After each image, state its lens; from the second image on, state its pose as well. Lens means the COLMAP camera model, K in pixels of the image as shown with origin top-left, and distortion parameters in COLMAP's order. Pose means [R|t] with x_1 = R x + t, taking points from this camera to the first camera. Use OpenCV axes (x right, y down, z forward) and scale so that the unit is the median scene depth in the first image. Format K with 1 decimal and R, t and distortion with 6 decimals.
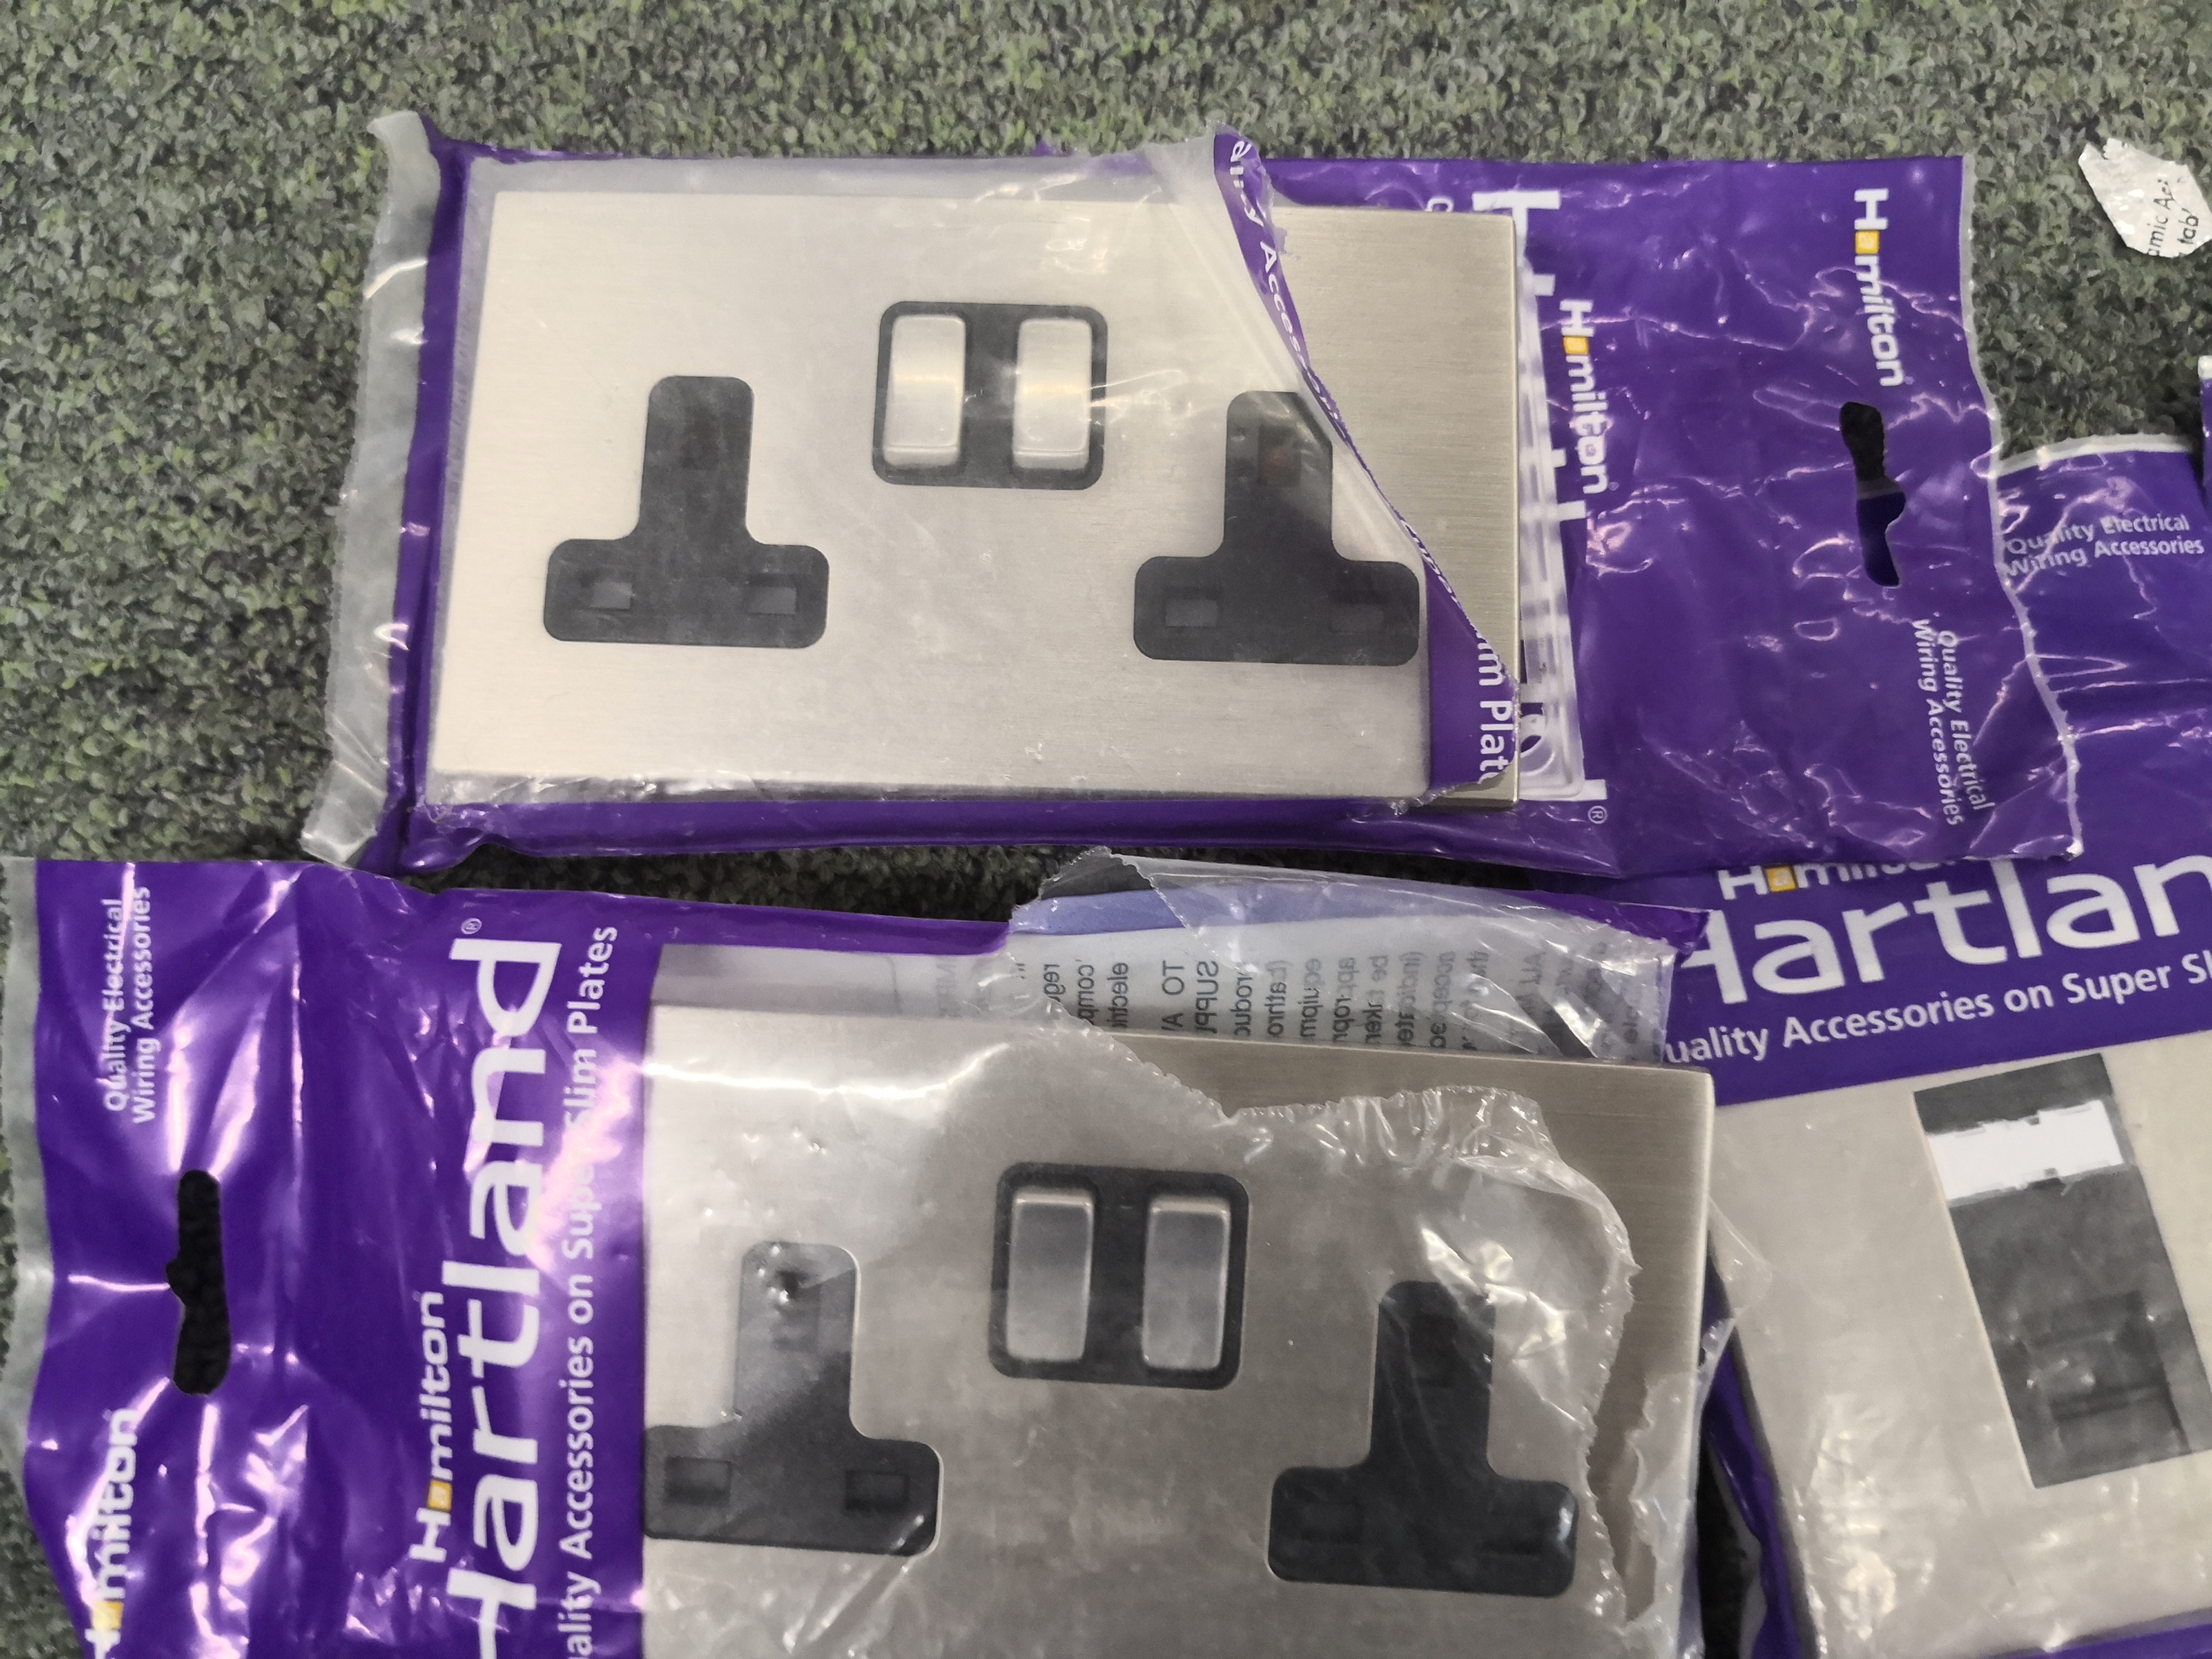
lens RADIAL K [[1968.1, 0, 1106.0], [0, 1968.1, 829.5], [0, 0, 1]] dist [-0.010141, -0.031415]
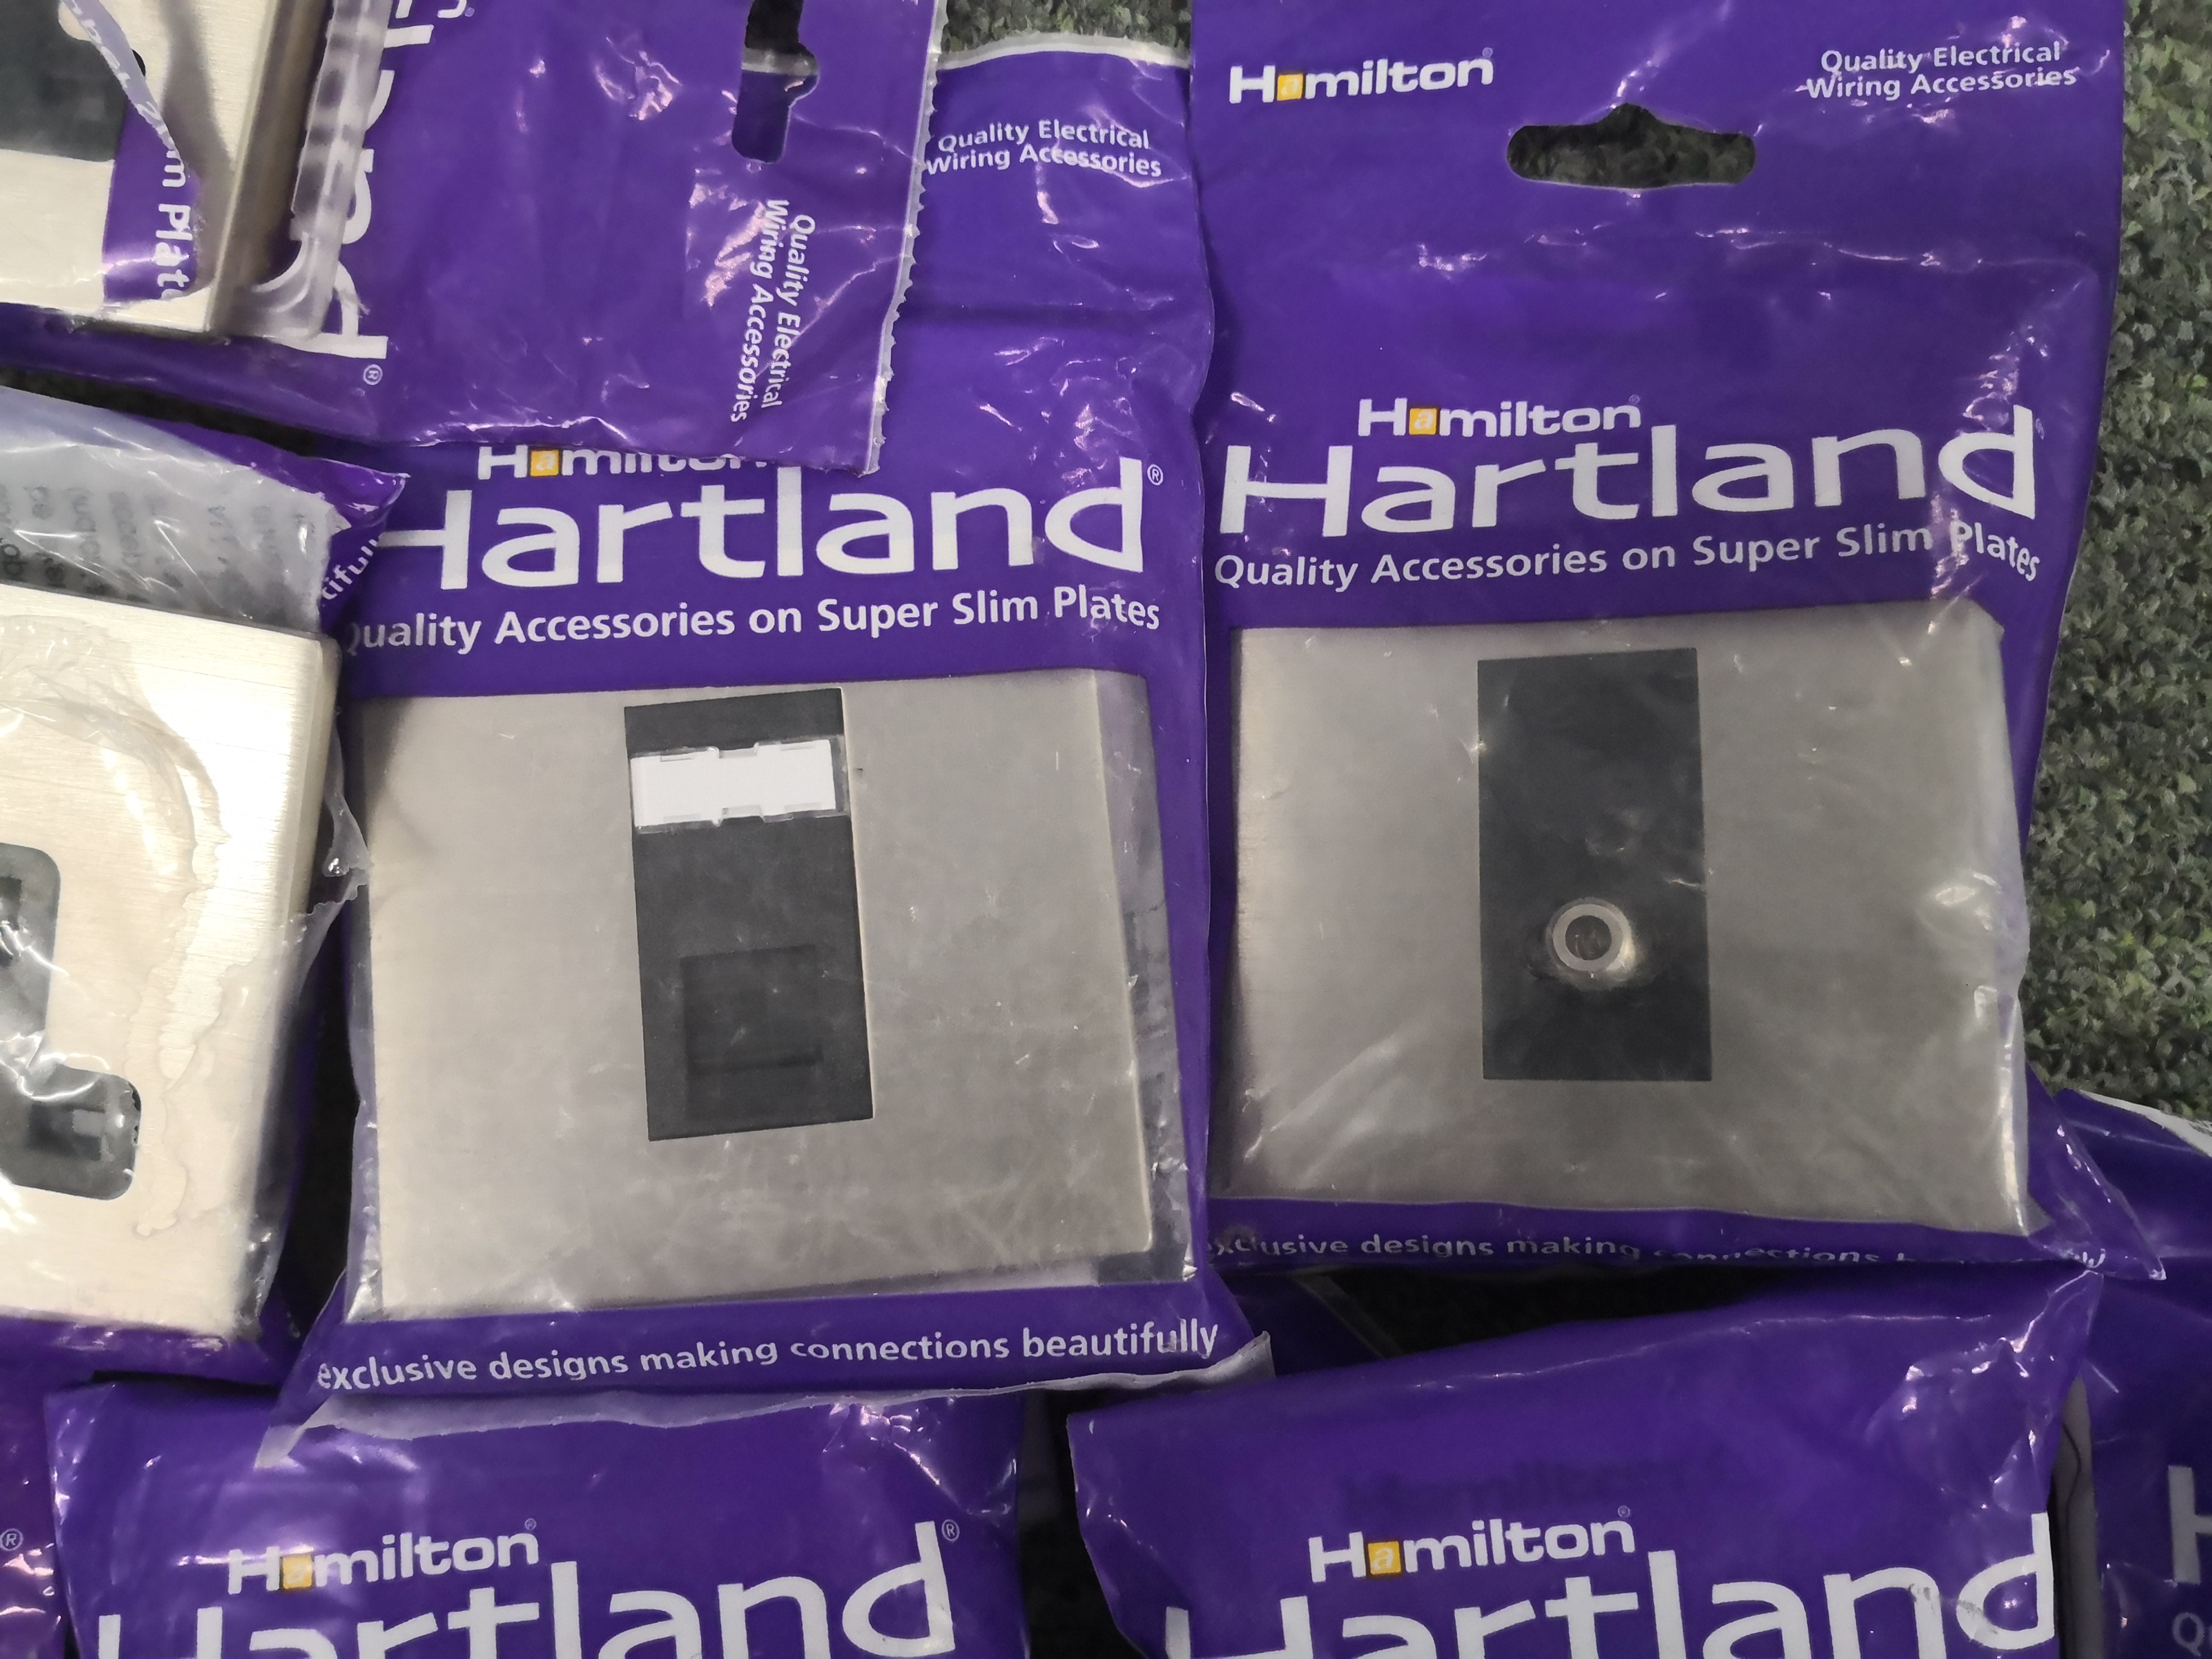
lens RADIAL K [[1968.1, 0, 1106.0], [0, 1968.1, 829.5], [0, 0, 1]] dist [-0.010141, -0.031415]
pose [[0.993041, 0.109922, 0.042270, 0.520313], [-0.113482, 0.989093, 0.093897, 0.069419], [-0.031487, -0.098041, 0.994684, 0.081039]]
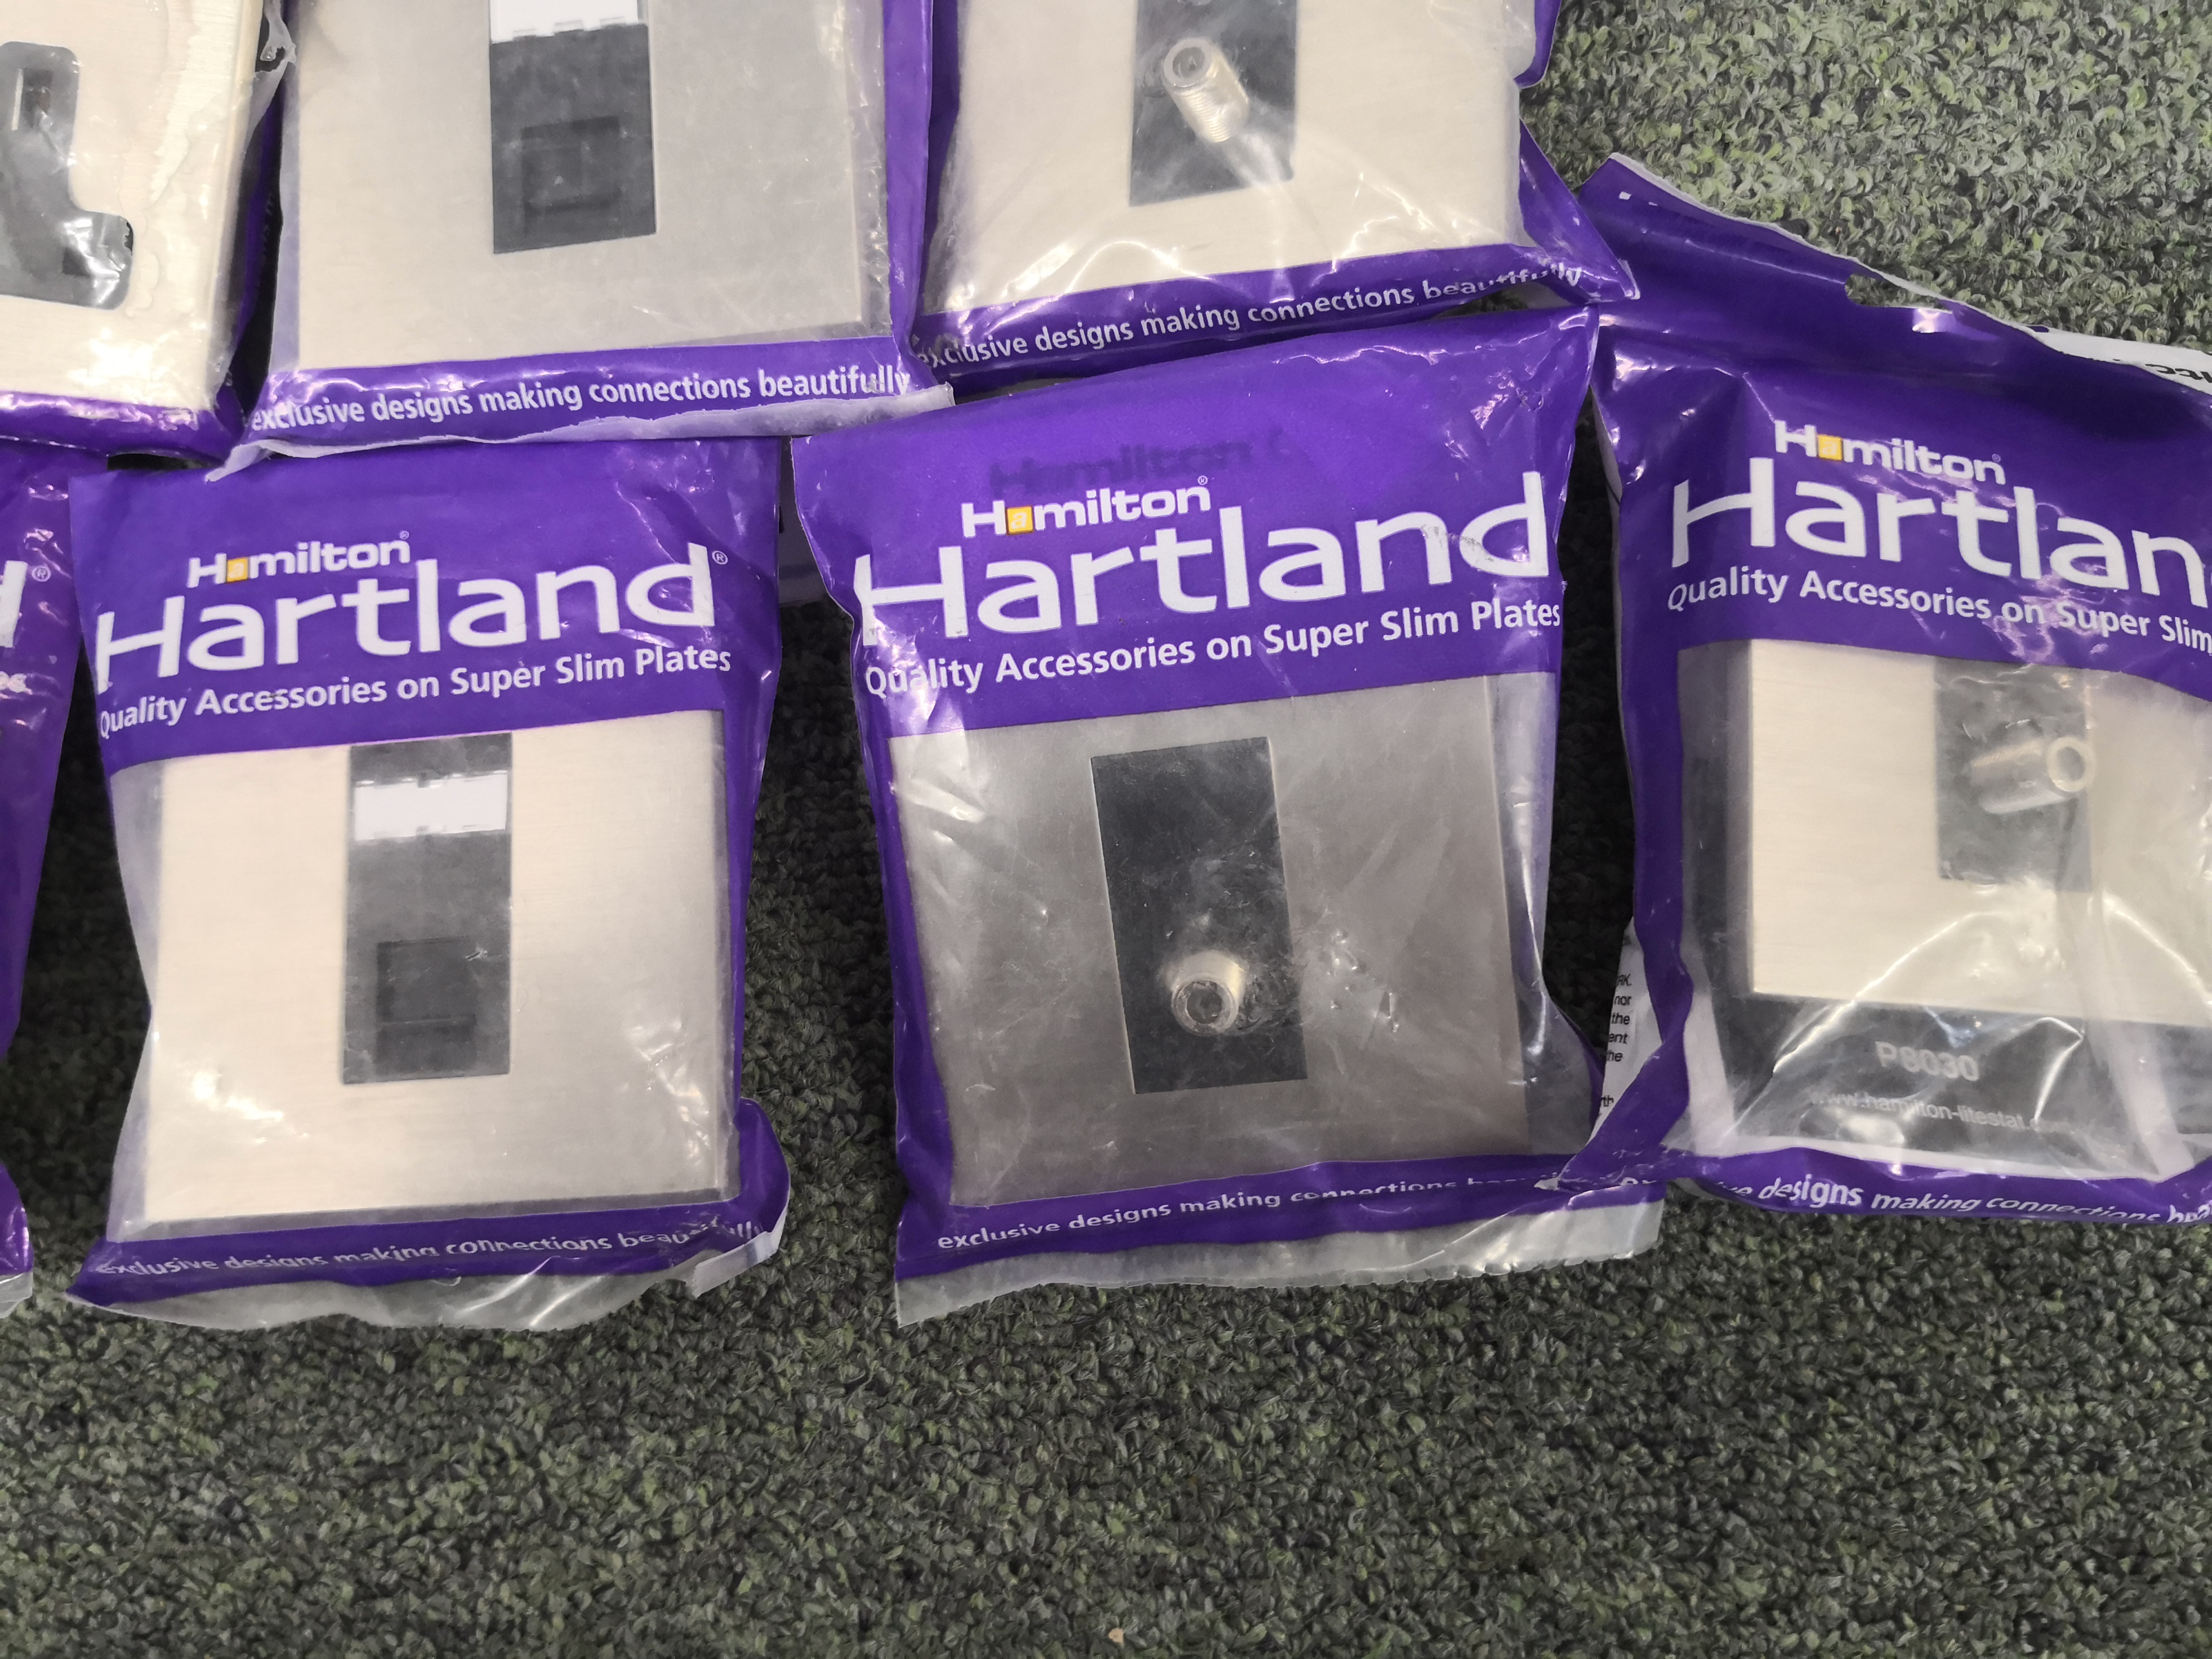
lens RADIAL K [[1939.3, 0, 1101.6], [0, 1939.3, 858.0], [0, 0, 1]] dist [-0.000740, -0.031732]
pose [[0.992309, 0.108832, -0.058984, 0.790957], [-0.102131, 0.989033, 0.106689, 0.444031], [0.069948, -0.099844, 0.992541, -0.168011]]
